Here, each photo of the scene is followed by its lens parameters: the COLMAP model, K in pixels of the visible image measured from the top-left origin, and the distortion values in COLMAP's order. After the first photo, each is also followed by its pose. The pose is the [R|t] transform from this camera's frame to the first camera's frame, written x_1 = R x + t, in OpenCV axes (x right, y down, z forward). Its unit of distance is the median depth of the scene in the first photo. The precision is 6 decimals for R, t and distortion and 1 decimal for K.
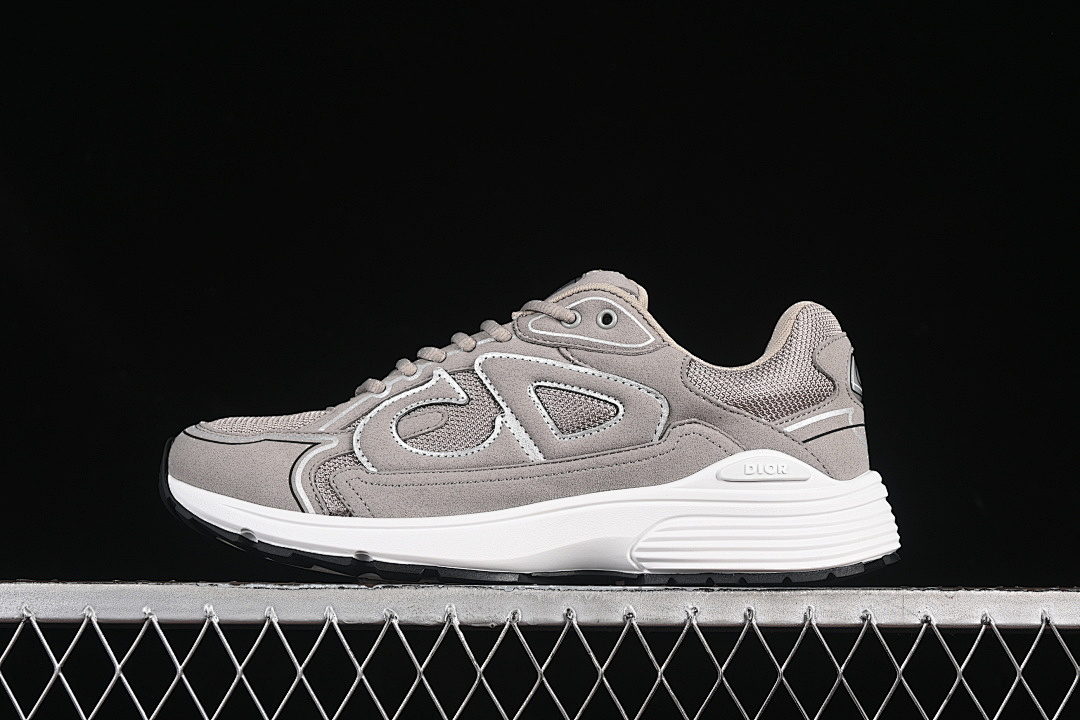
lens RADIAL K [[2369.7, 0, 540.0], [0, 2369.7, 360.0], [0, 0, 1]] dist [0.003955, -0.101568]
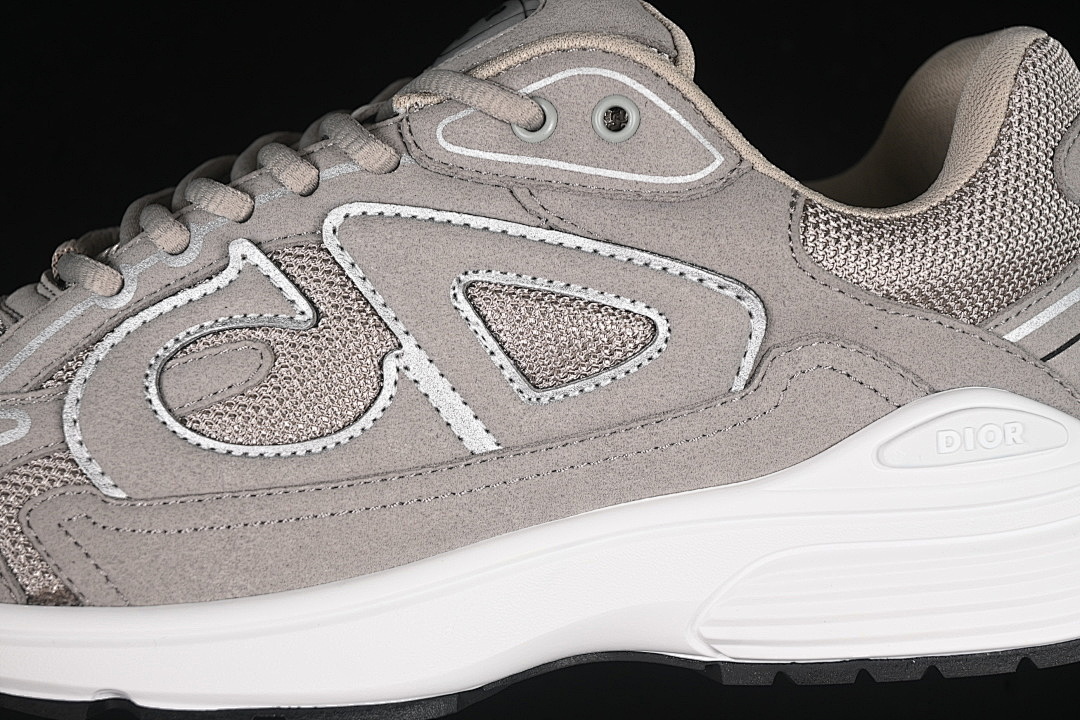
lens RADIAL K [[2369.7, 0, 540.0], [0, 2369.7, 360.0], [0, 0, 1]] dist [0.003955, -0.101568]
pose [[0.989064, -0.075145, 0.126911, -0.045969], [0.036341, 0.958110, 0.284084, -0.101234], [-0.142942, -0.276365, 0.950363, 0.567606]]
